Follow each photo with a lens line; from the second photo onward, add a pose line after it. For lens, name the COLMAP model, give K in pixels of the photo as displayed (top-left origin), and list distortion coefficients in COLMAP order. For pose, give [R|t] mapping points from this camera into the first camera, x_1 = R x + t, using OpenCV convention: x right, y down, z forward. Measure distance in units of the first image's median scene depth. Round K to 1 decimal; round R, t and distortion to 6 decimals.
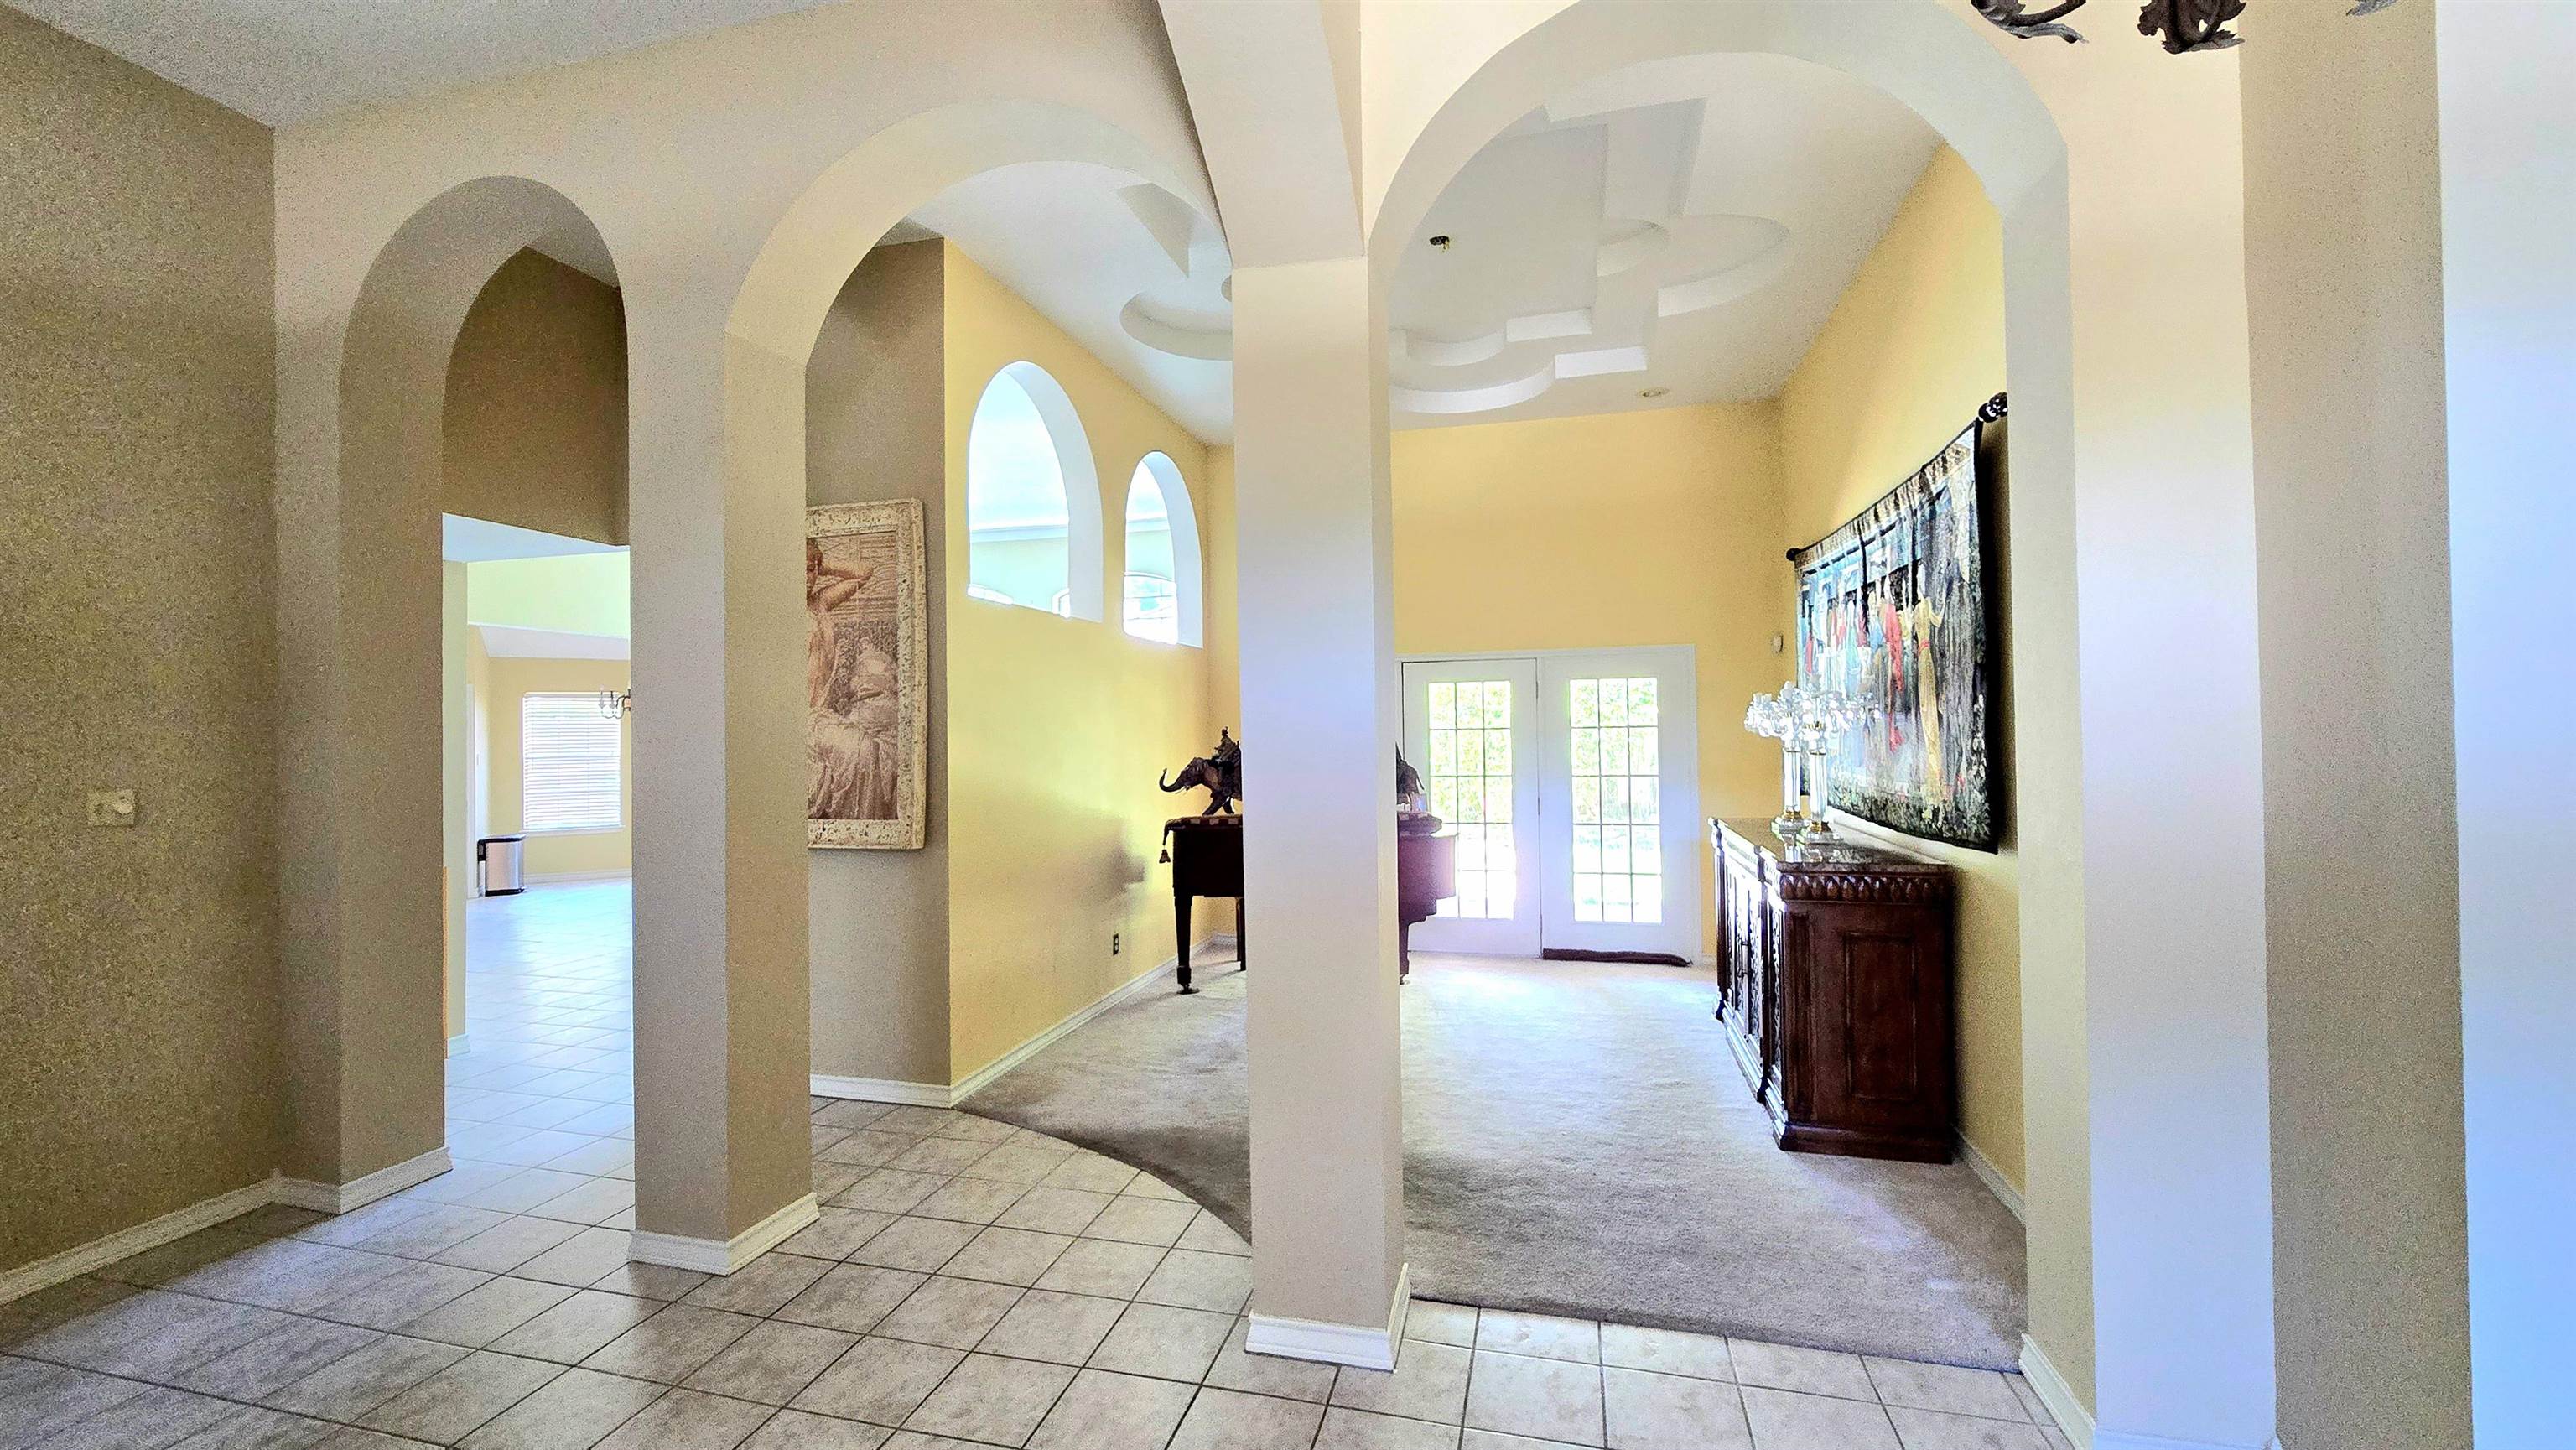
lens RADIAL K [[1052.1, 0, 1275.4], [0, 1052.1, 730.1], [0, 0, 1]] dist [-0.008657, 0.003375]
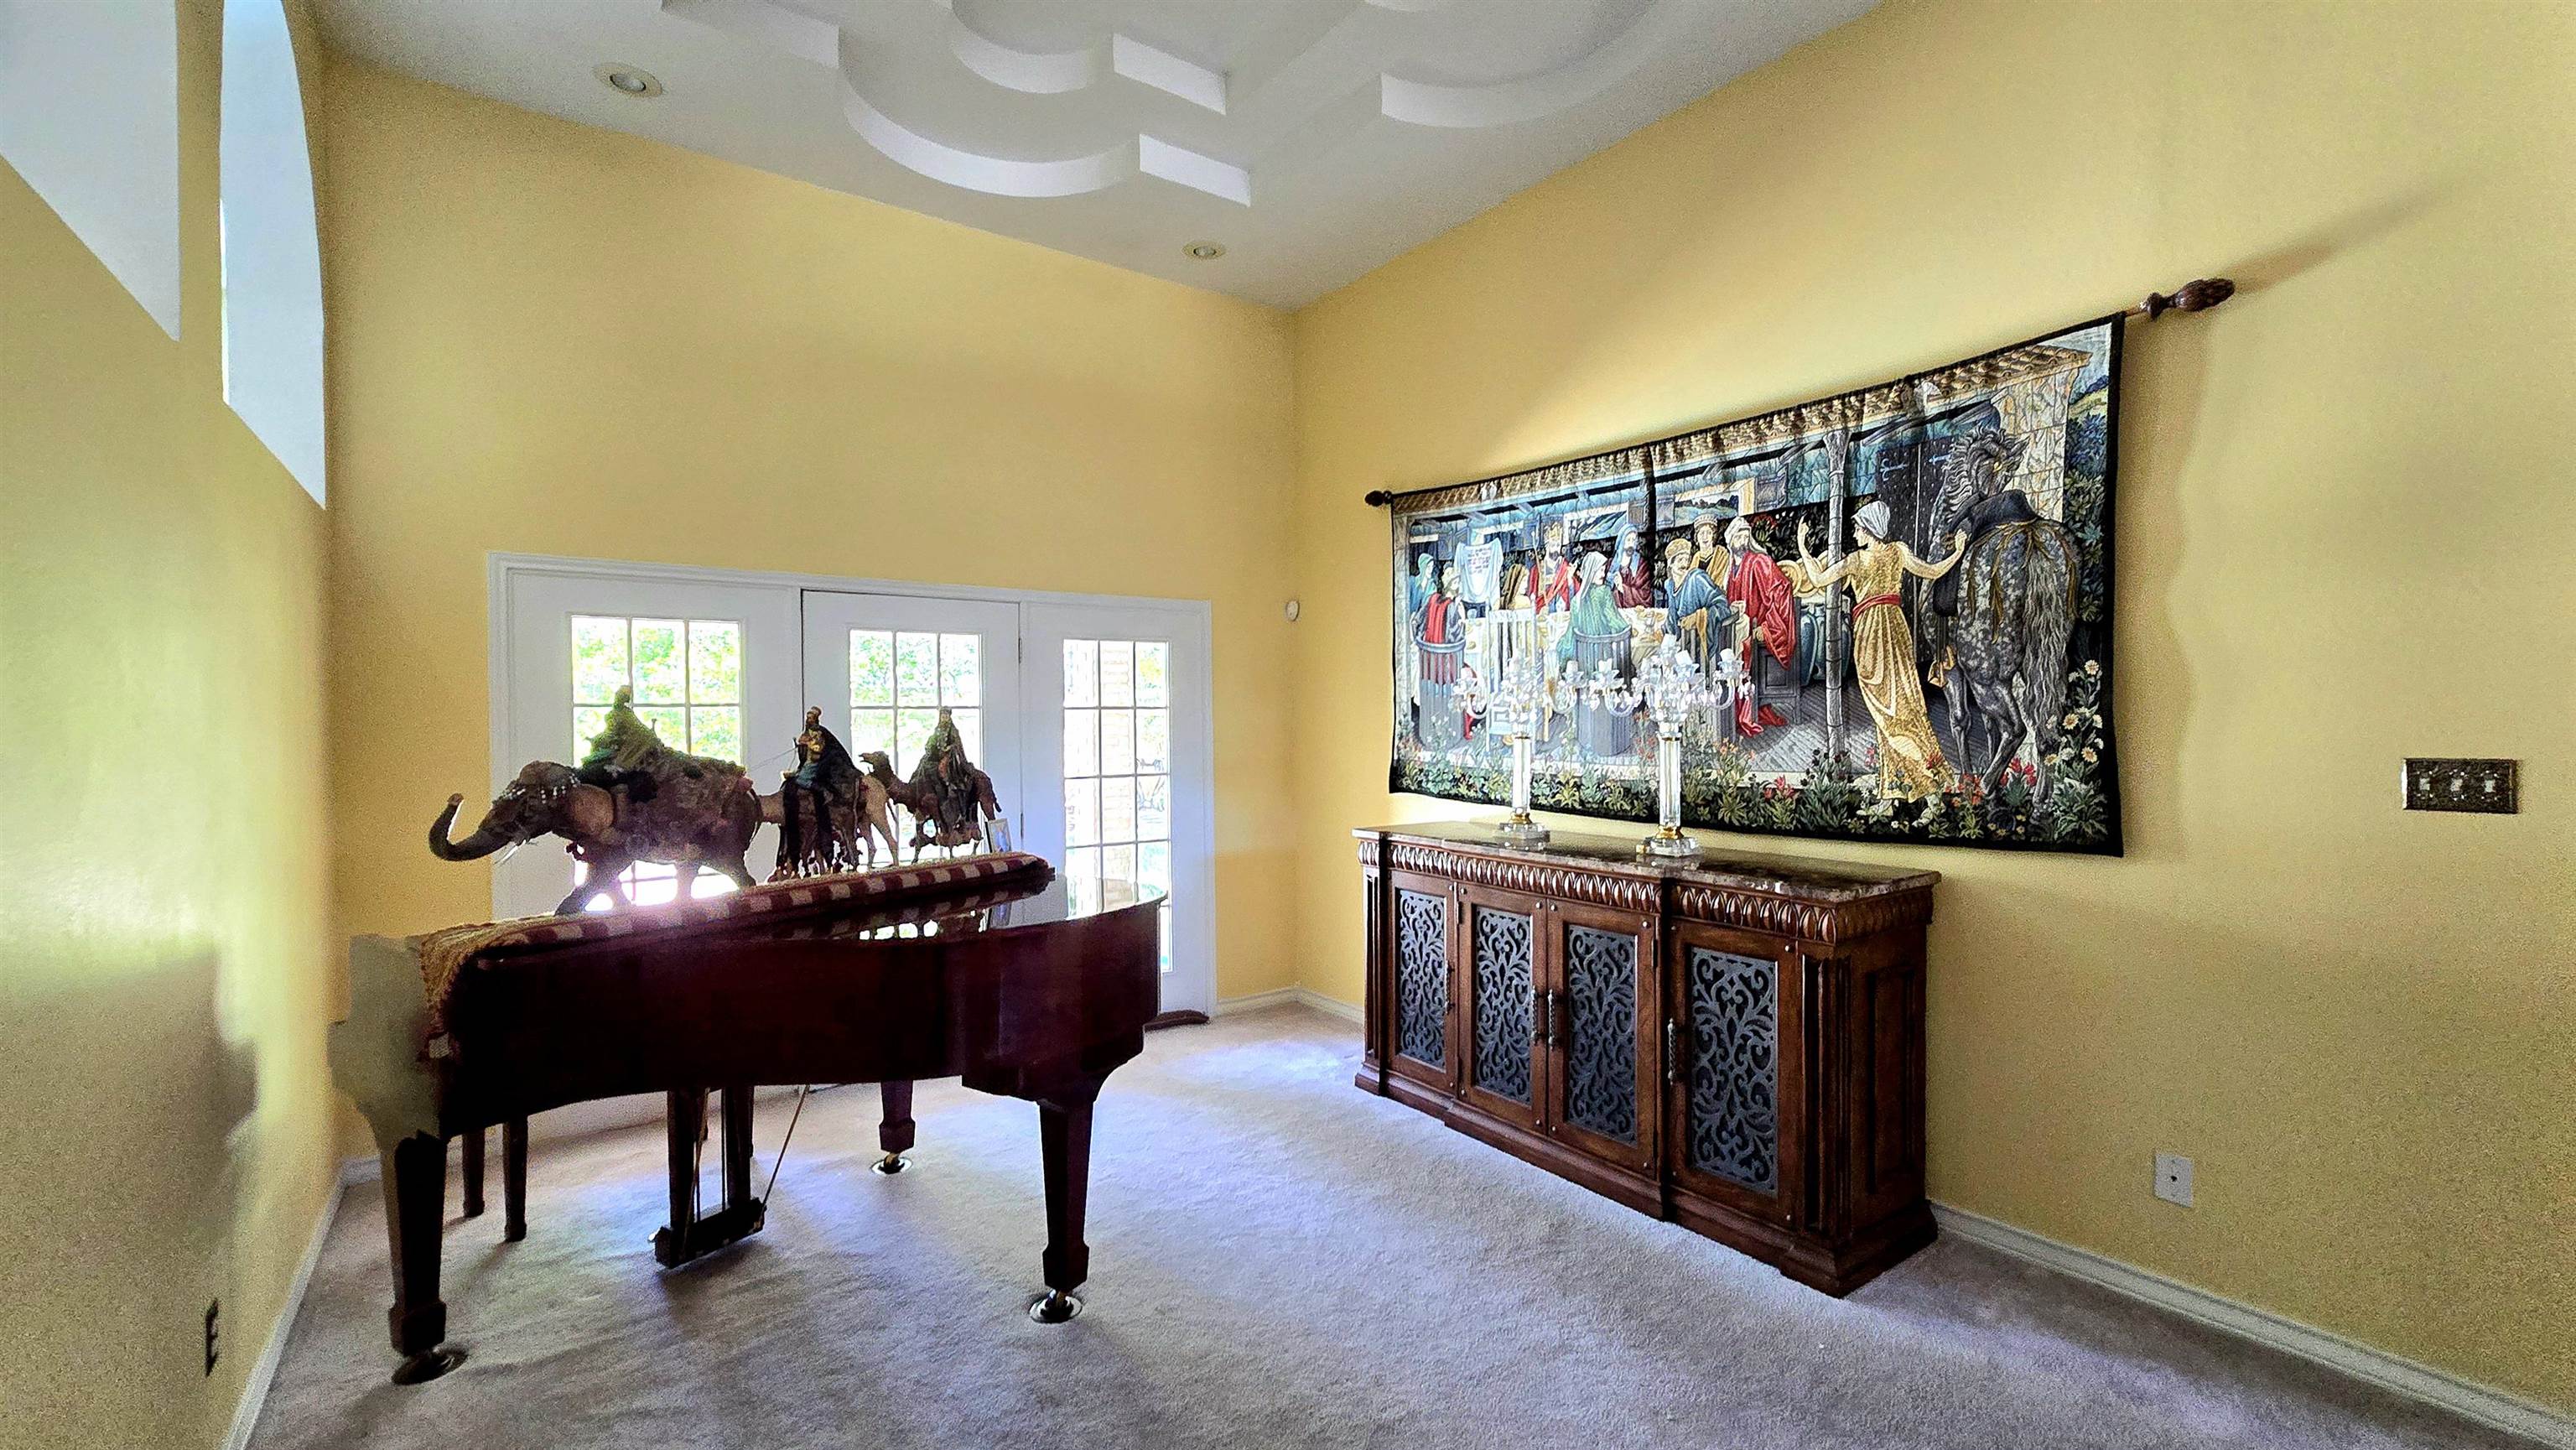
lens RADIAL K [[1052.1, 0, 1293.0], [0, 1052.1, 733.6], [0, 0, 1]] dist [-0.008657, 0.003375]
pose [[0.630536, 0.002102, 0.776157, -0.197577], [-0.005682, 0.999982, 0.001908, 0.014854], [-0.776140, -0.005613, 0.630536, 0.567531]]
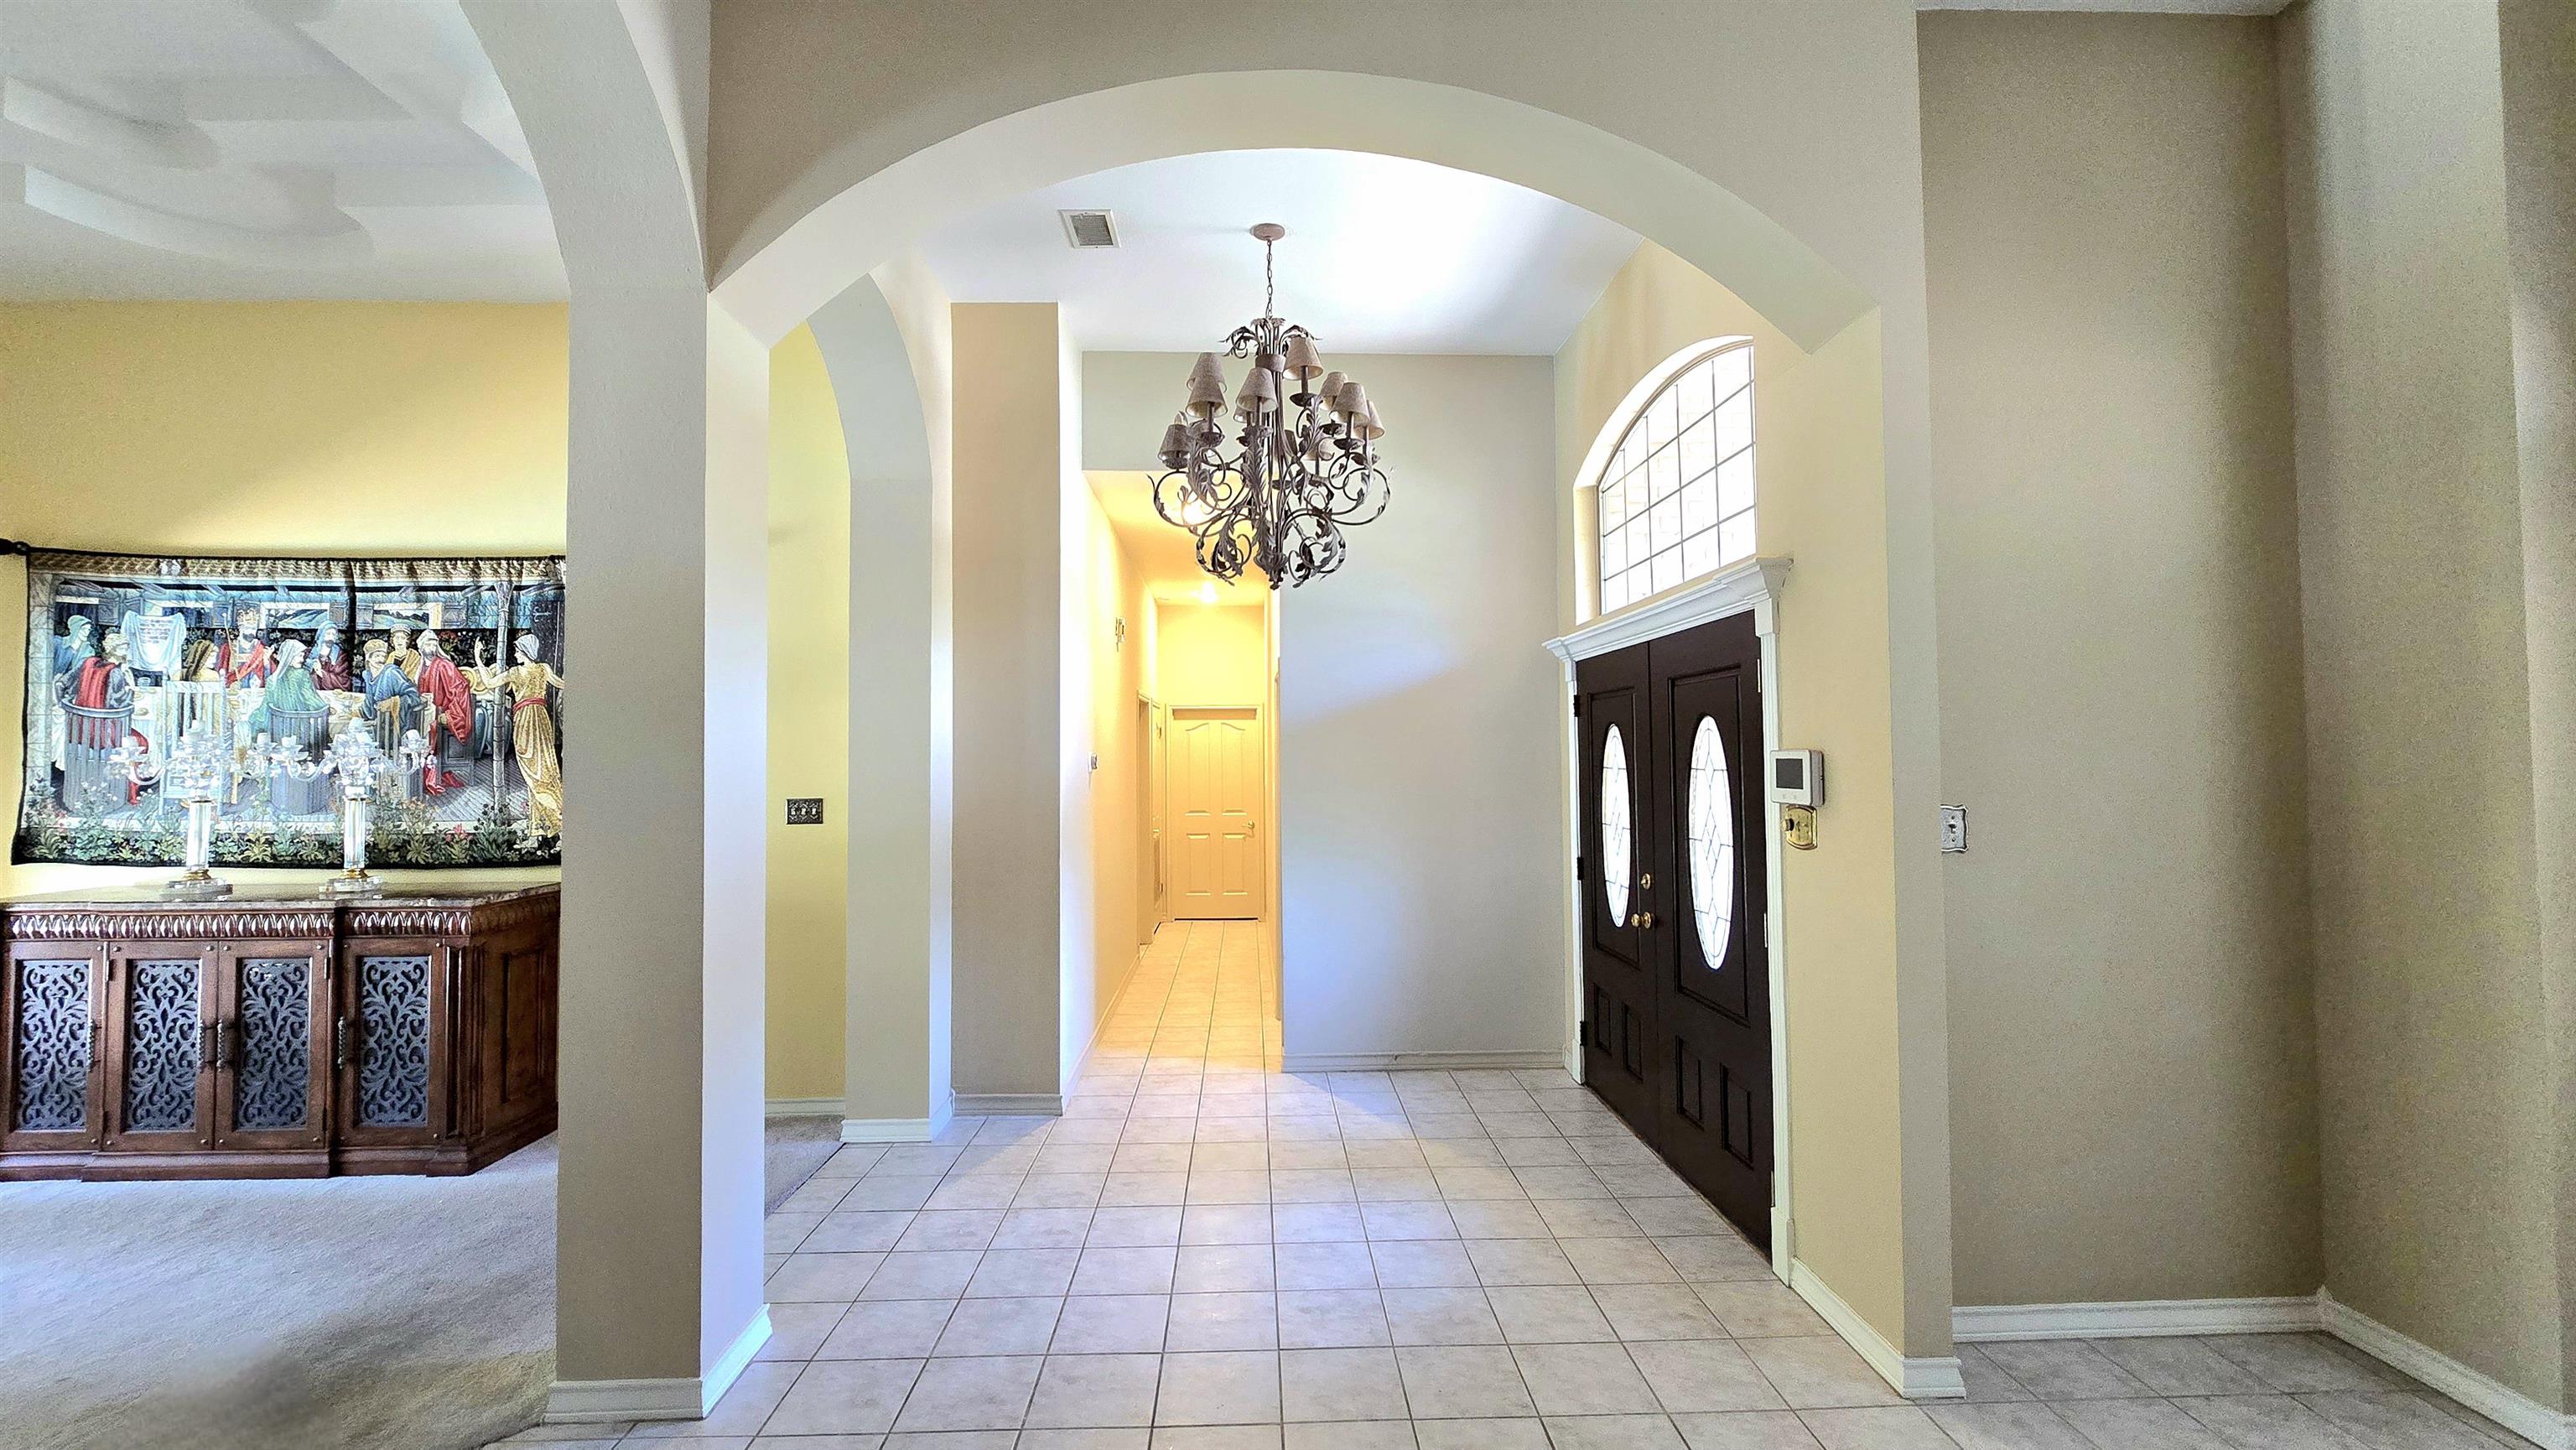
lens RADIAL K [[1052.1, 0, 1275.9], [0, 1052.1, 717.0], [0, 0, 1]] dist [-0.008657, 0.003375]
pose [[-0.279743, 0.051763, 0.958678, -0.513094], [0.012063, 0.998656, -0.050401, 0.004393], [-0.959999, -0.002535, -0.279992, 0.351719]]
